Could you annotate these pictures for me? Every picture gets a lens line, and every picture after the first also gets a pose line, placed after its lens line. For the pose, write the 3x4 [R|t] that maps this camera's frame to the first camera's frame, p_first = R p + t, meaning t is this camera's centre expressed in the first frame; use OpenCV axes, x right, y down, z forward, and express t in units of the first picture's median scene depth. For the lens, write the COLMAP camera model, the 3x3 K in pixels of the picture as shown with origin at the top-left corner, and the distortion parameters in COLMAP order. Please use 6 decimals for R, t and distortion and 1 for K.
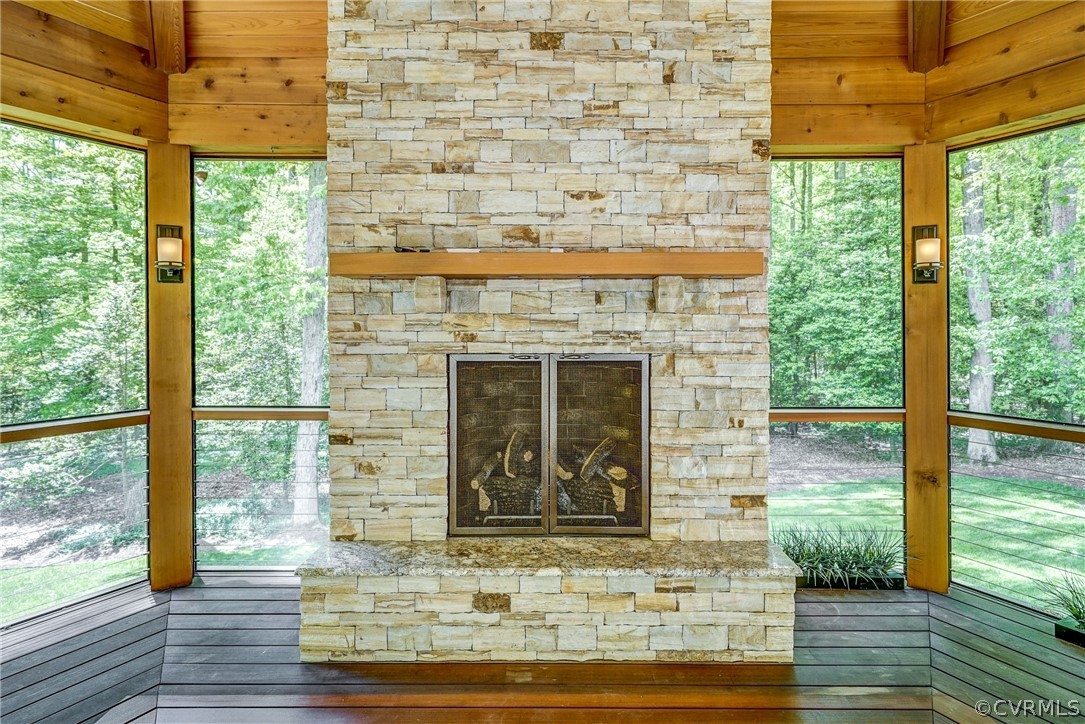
lens RADIAL K [[616.2, 0, 559.1], [0, 616.2, 328.8], [0, 0, 1]] dist [0.007237, -0.001248]
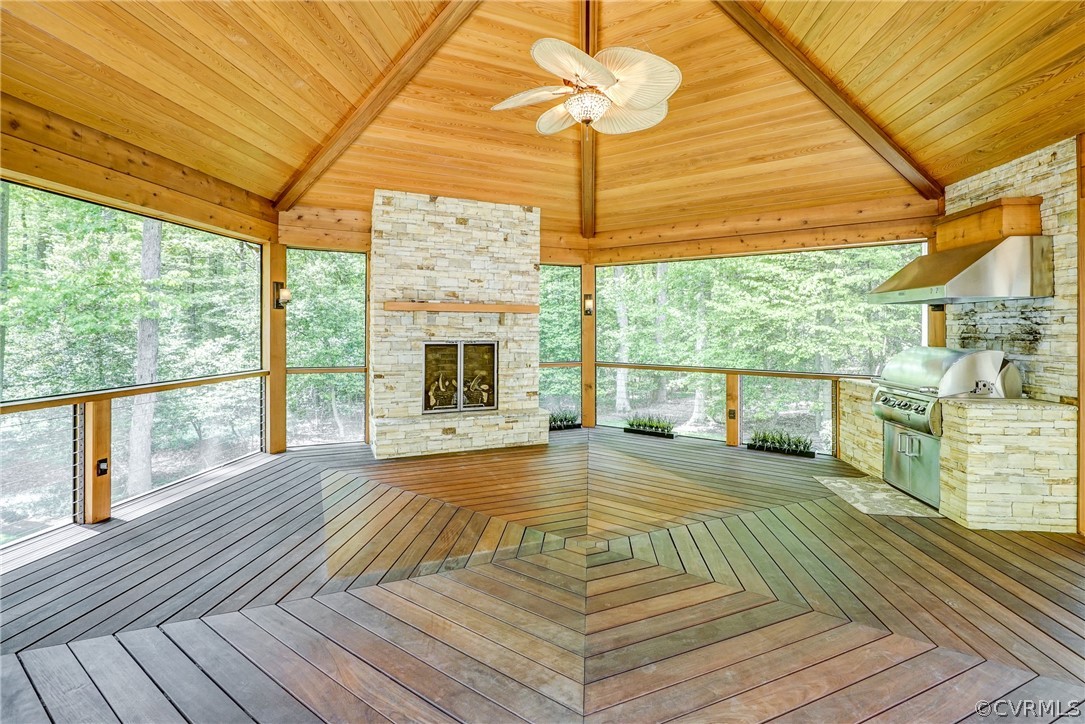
lens RADIAL K [[497.1, 0, 546.0], [0, 497.1, 327.1], [0, 0, 1]] dist [-0.002851, -0.000066]
pose [[0.906655, 0.006850, 0.421817, -0.579815], [-0.002974, 0.999947, -0.009847, 0.002007], [-0.421862, 0.007674, 0.906627, -1.051853]]
